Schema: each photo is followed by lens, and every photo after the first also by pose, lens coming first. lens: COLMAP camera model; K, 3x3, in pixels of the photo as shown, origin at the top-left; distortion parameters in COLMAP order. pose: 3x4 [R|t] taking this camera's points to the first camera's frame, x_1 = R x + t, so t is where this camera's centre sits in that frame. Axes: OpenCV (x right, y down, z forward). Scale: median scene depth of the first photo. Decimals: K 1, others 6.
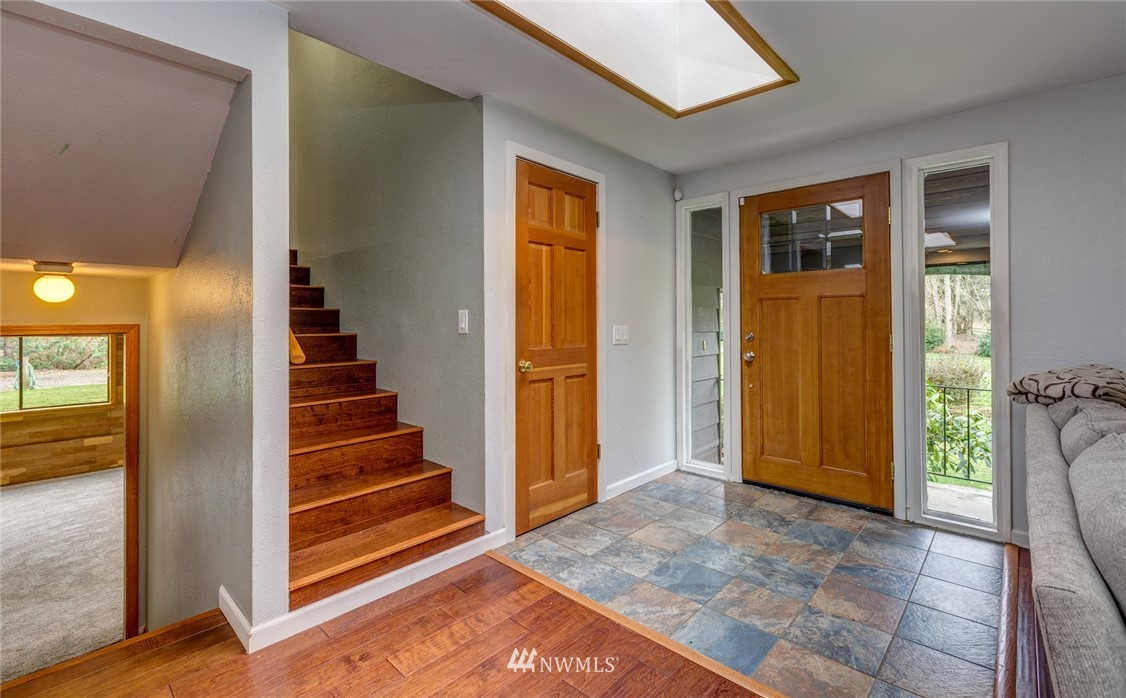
lens RADIAL K [[500.4, 0, 557.8], [0, 500.4, 316.8], [0, 0, 1]] dist [-0.001442, -0.000019]
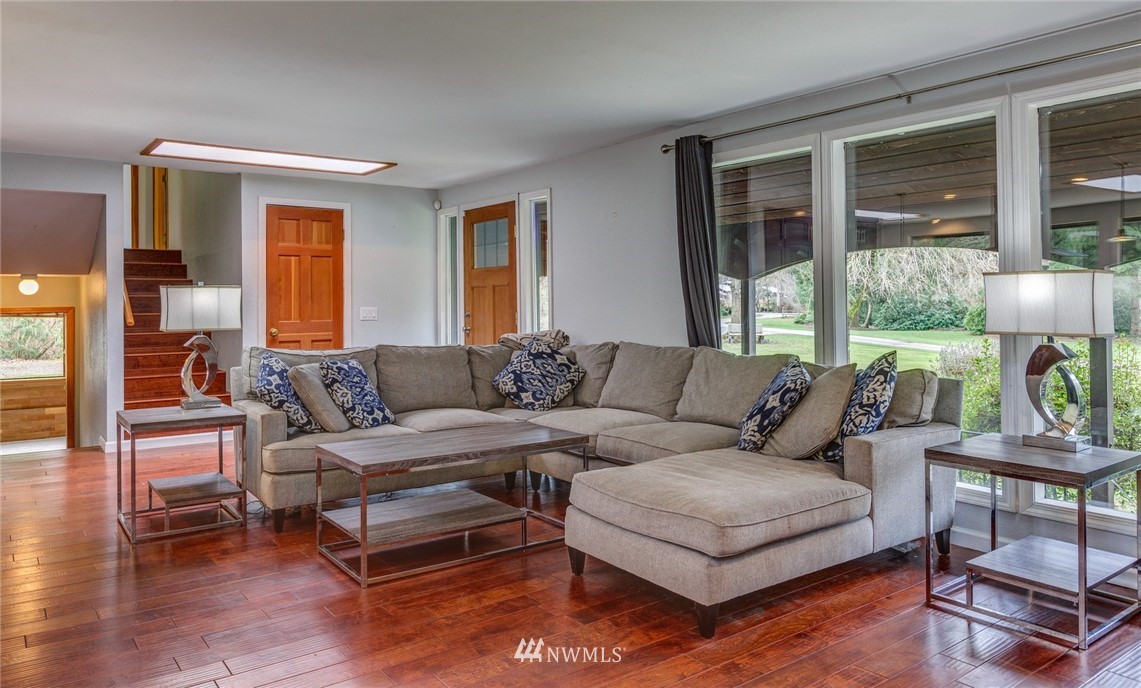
lens RADIAL K [[785.7, 0, 537.7], [0, 785.7, 287.9], [0, 0, 1]] dist [0.002566, 0.001562]
pose [[0.979742, -0.006966, -0.200141, 1.105998], [0.006067, 0.999969, -0.005105, -0.023347], [0.200170, 0.003787, 0.979754, -1.150394]]
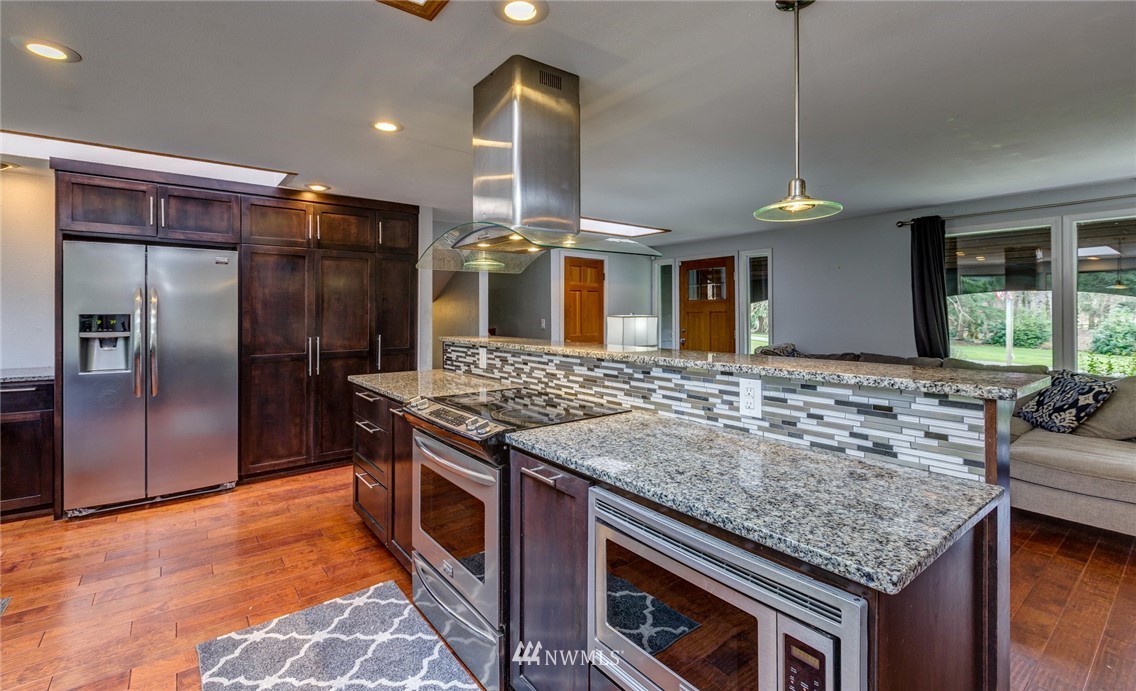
lens RADIAL K [[503.0, 0, 565.8], [0, 503.0, 309.4], [0, 0, 1]] dist [0.000554, -0.000210]
pose [[0.987172, 0.001015, -0.159659, 0.267117], [-0.000291, 0.999990, 0.004556, -0.061386], [0.159662, -0.004451, 0.987162, -1.204637]]
